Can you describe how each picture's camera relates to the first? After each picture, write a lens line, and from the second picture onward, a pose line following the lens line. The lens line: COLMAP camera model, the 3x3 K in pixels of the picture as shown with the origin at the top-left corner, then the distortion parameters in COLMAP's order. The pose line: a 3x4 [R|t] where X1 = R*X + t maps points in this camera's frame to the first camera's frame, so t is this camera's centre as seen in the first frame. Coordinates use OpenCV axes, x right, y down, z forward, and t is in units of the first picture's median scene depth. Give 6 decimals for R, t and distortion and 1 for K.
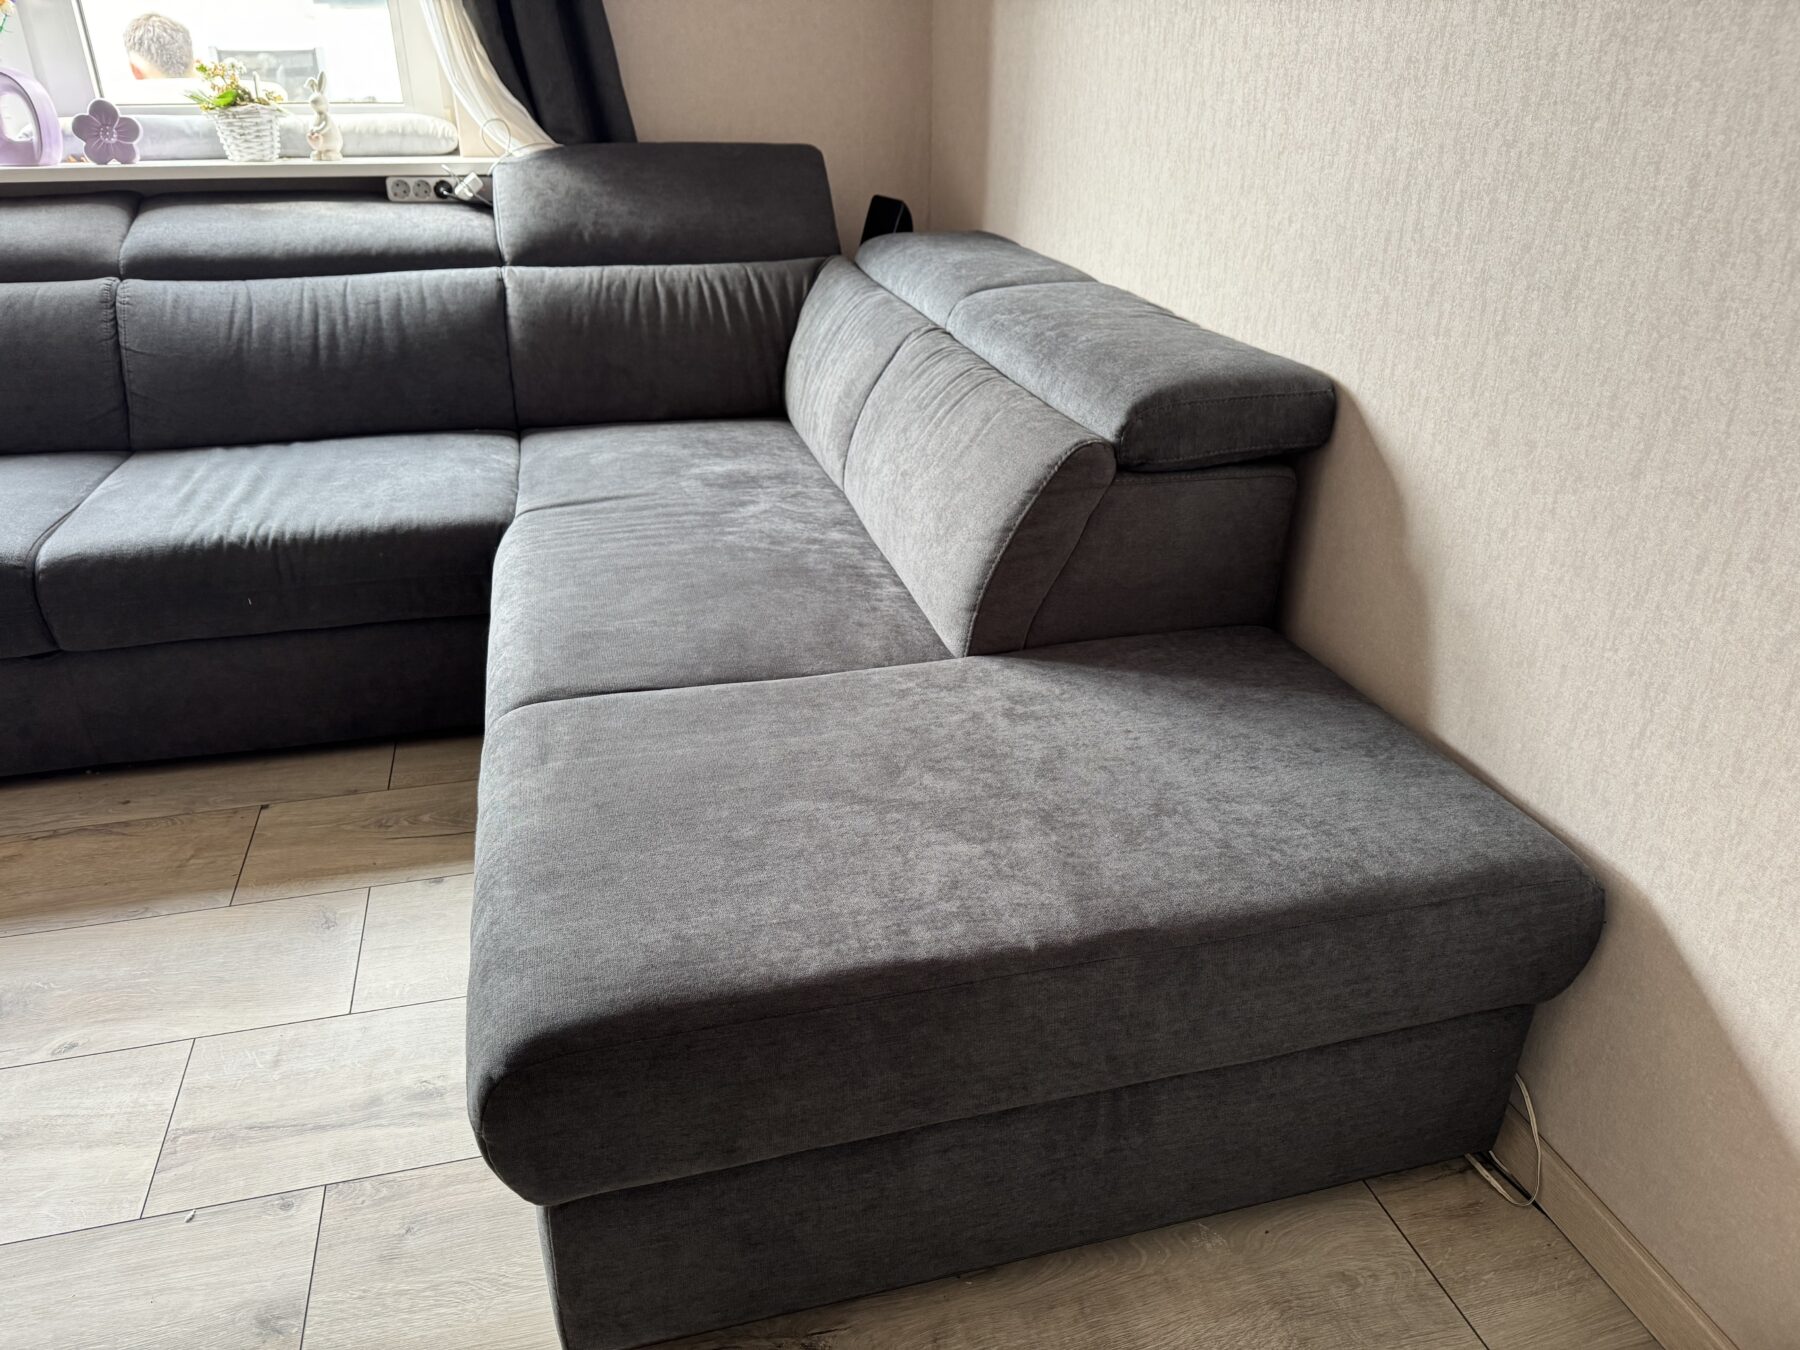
lens RADIAL K [[1293.5, 0, 897.0], [0, 1293.5, 669.8], [0, 0, 1]] dist [0.099314, -0.134805]
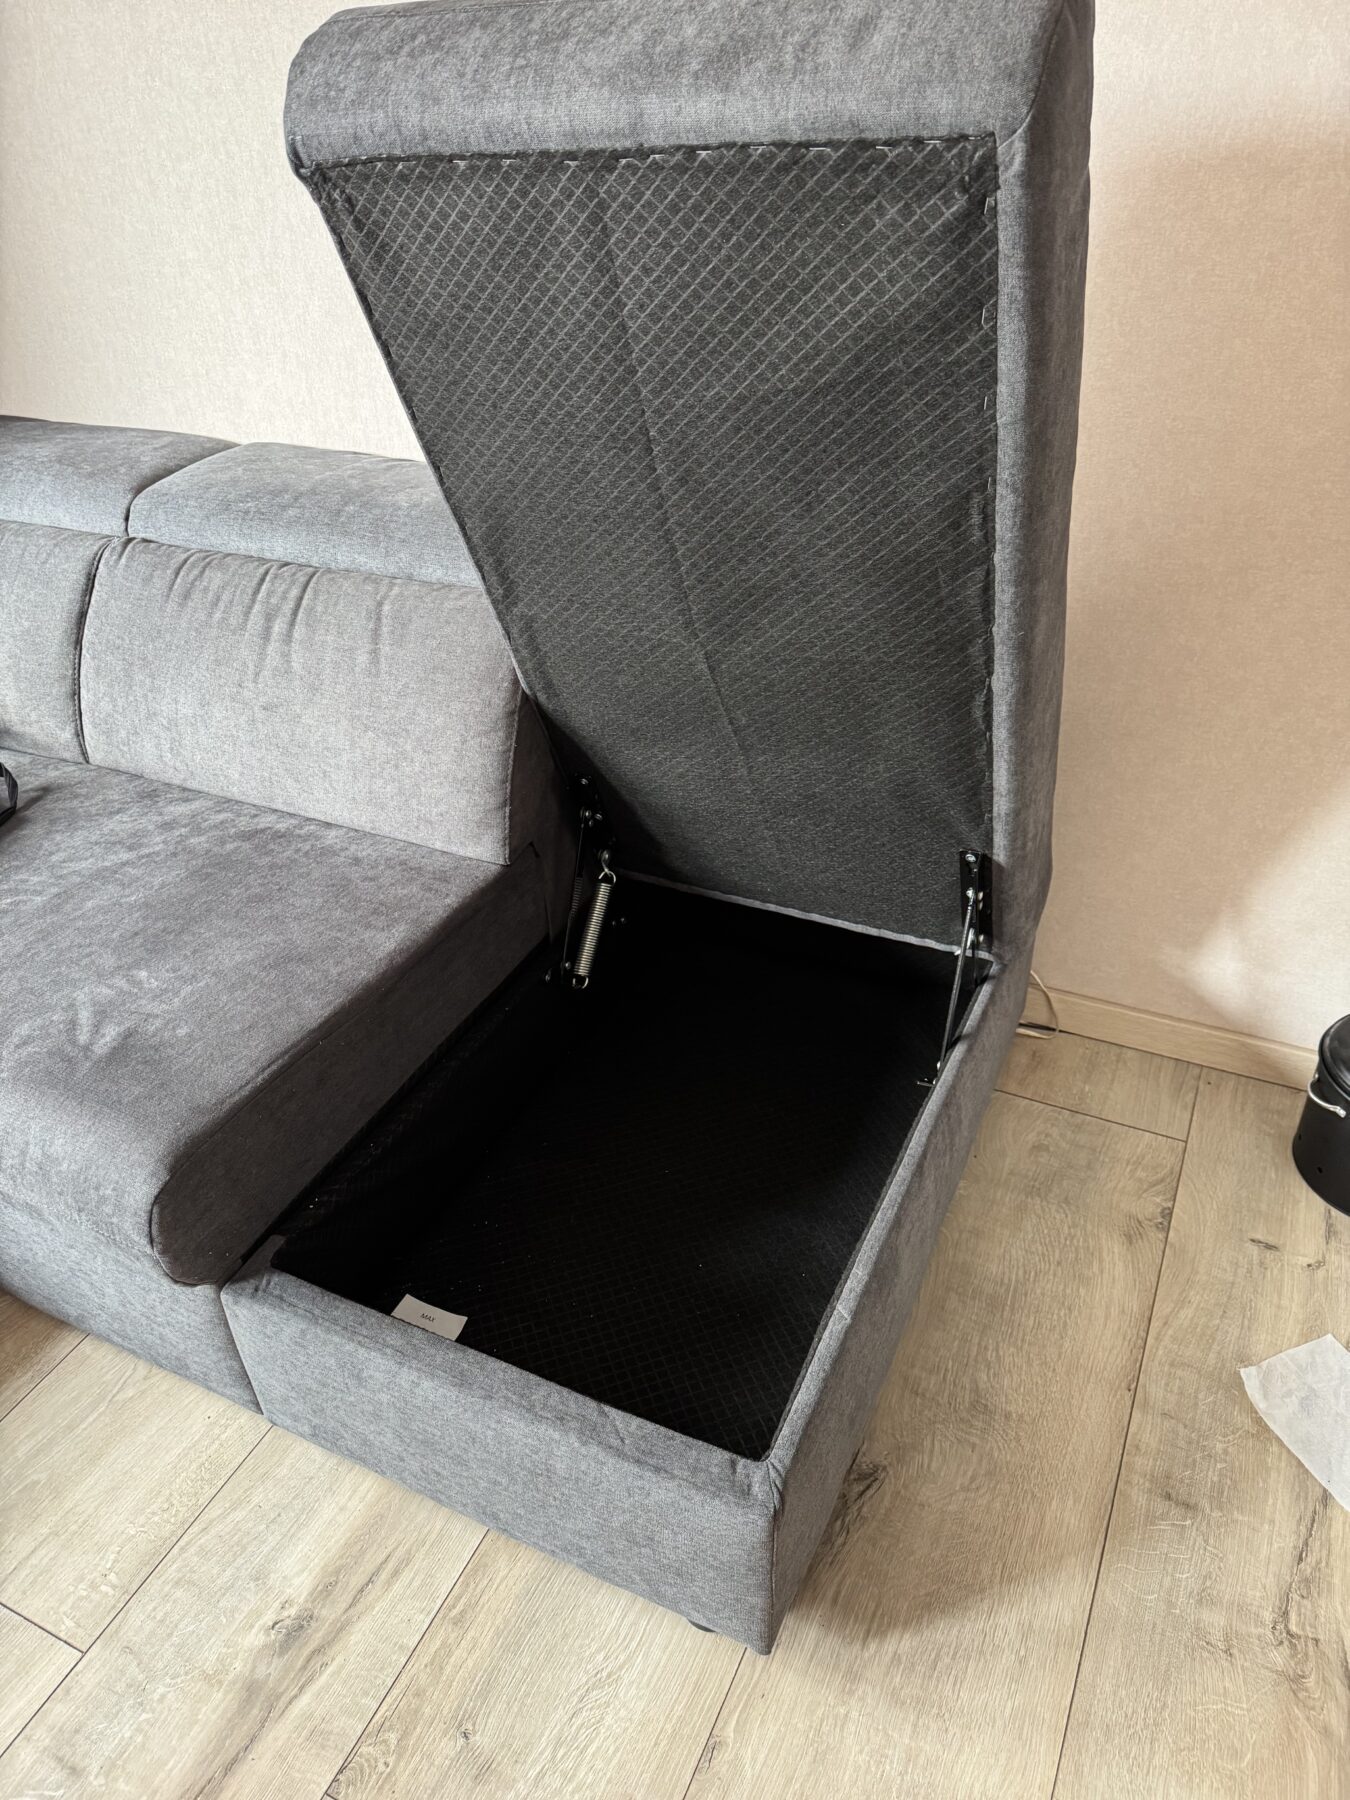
lens RADIAL K [[1257.7, 0, 697.1], [0, 1257.7, 903.7], [0, 0, 1]] dist [0.008266, -0.018449]
pose [[0.639357, -0.453130, 0.621205, -0.301542], [0.370298, 0.889499, 0.267715, -0.118717], [-0.673871, 0.058866, 0.736501, 0.152409]]
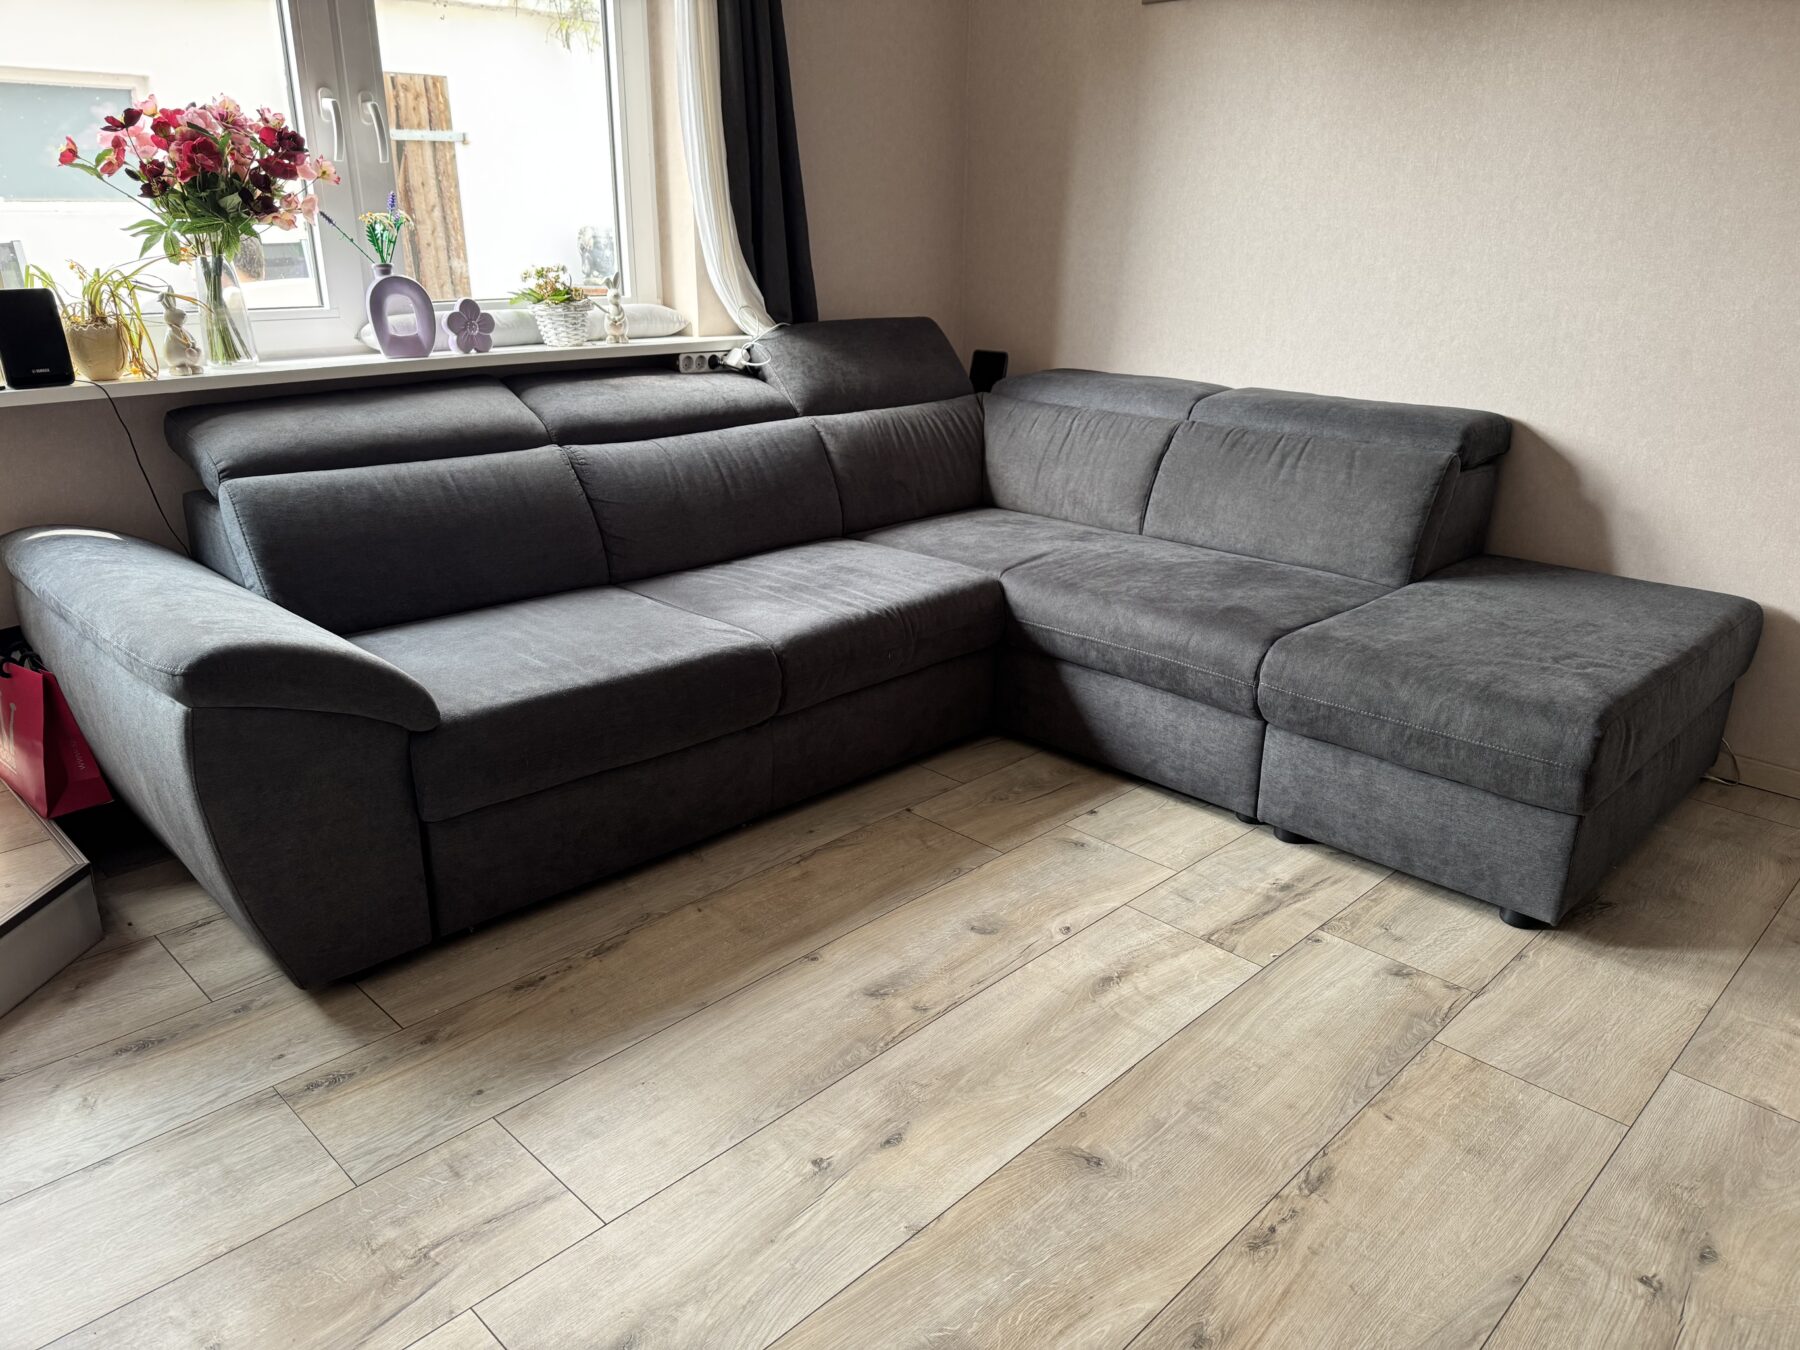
lens RADIAL K [[1268.7, 0, 904.6], [0, 1268.7, 680.0], [0, 0, 1]] dist [0.066807, -0.106931]
pose [[0.861059, -0.173090, 0.478139, -0.922201], [0.220750, 0.974299, -0.044835, 0.028085], [-0.458090, 0.144155, 0.877139, -0.119091]]
